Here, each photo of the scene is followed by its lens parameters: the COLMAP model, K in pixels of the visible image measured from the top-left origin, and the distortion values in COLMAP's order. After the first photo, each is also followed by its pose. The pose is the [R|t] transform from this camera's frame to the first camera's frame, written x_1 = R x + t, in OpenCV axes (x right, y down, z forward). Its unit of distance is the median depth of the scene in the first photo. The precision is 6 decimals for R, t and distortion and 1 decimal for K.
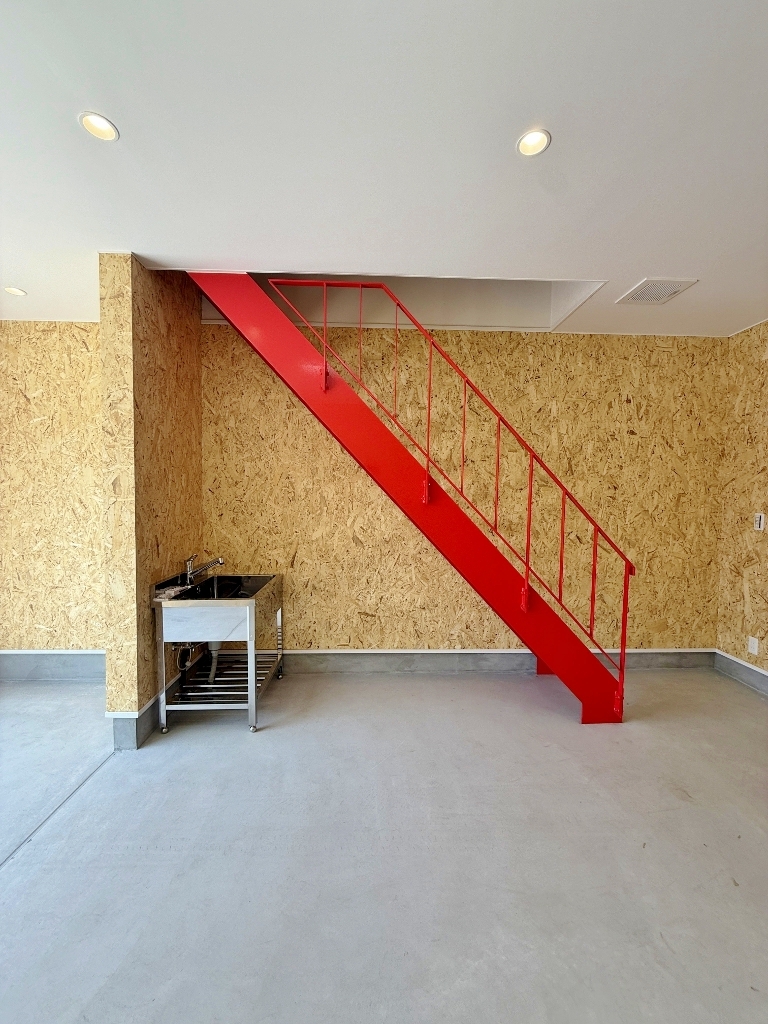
lens RADIAL K [[406.8, 0, 380.0], [0, 406.8, 509.5], [0, 0, 1]] dist [-0.001527, 0.000045]
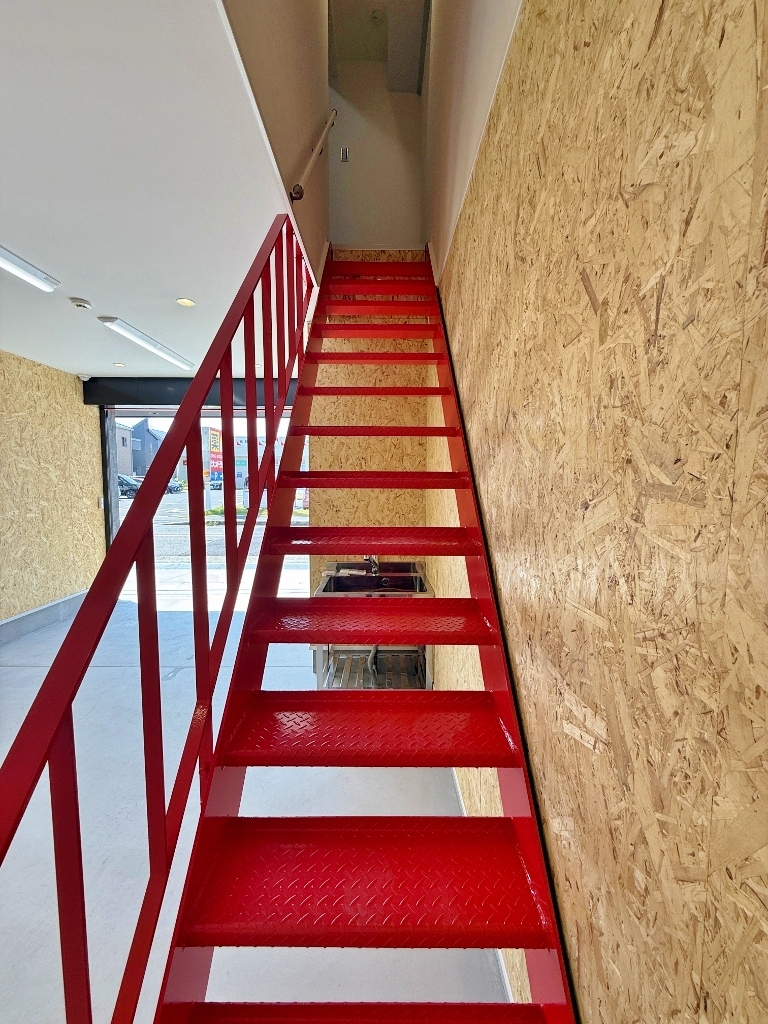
lens RADIAL K [[406.8, 0, 382.1], [0, 406.8, 510.4], [0, 0, 1]] dist [-0.001527, 0.000045]
pose [[-0.026682, 0.063687, -0.997613, 0.573390], [-0.042249, 0.997005, 0.064779, -0.057791], [0.998751, 0.043877, -0.023912, 0.913467]]
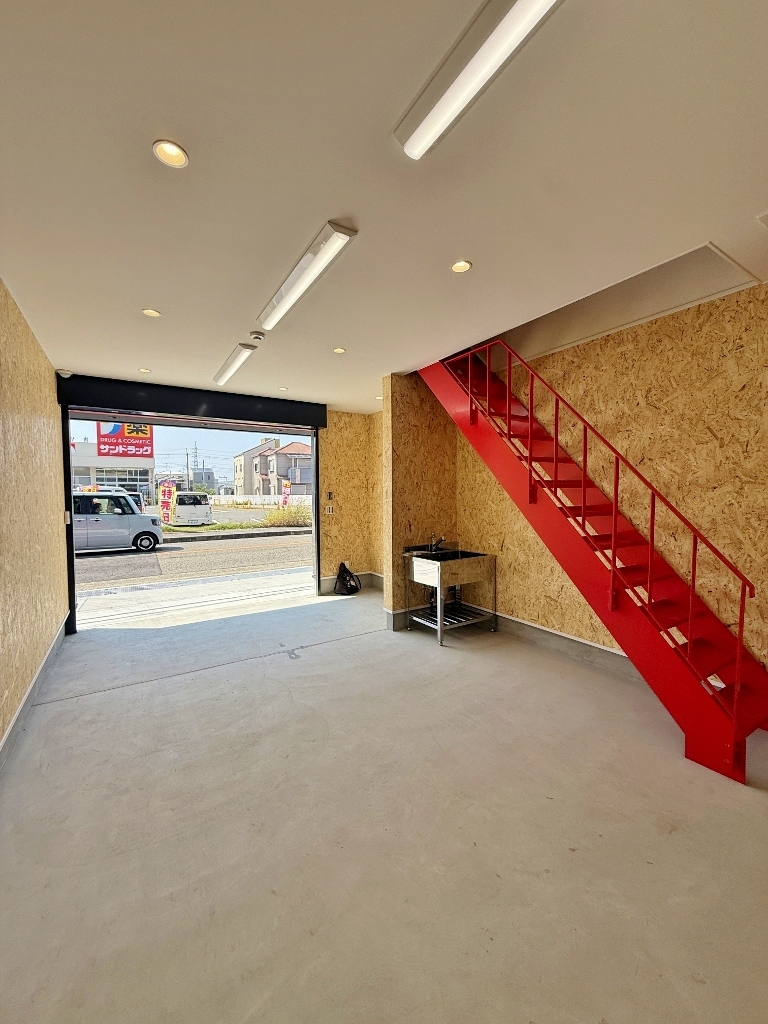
lens RADIAL K [[406.8, 0, 383.0], [0, 406.8, 509.7], [0, 0, 1]] dist [-0.001527, 0.000045]
pose [[0.503174, 0.021655, -0.863914, 0.737691], [-0.020656, 0.999702, 0.013028, -0.001827], [0.863938, 0.011289, 0.503471, -0.004358]]
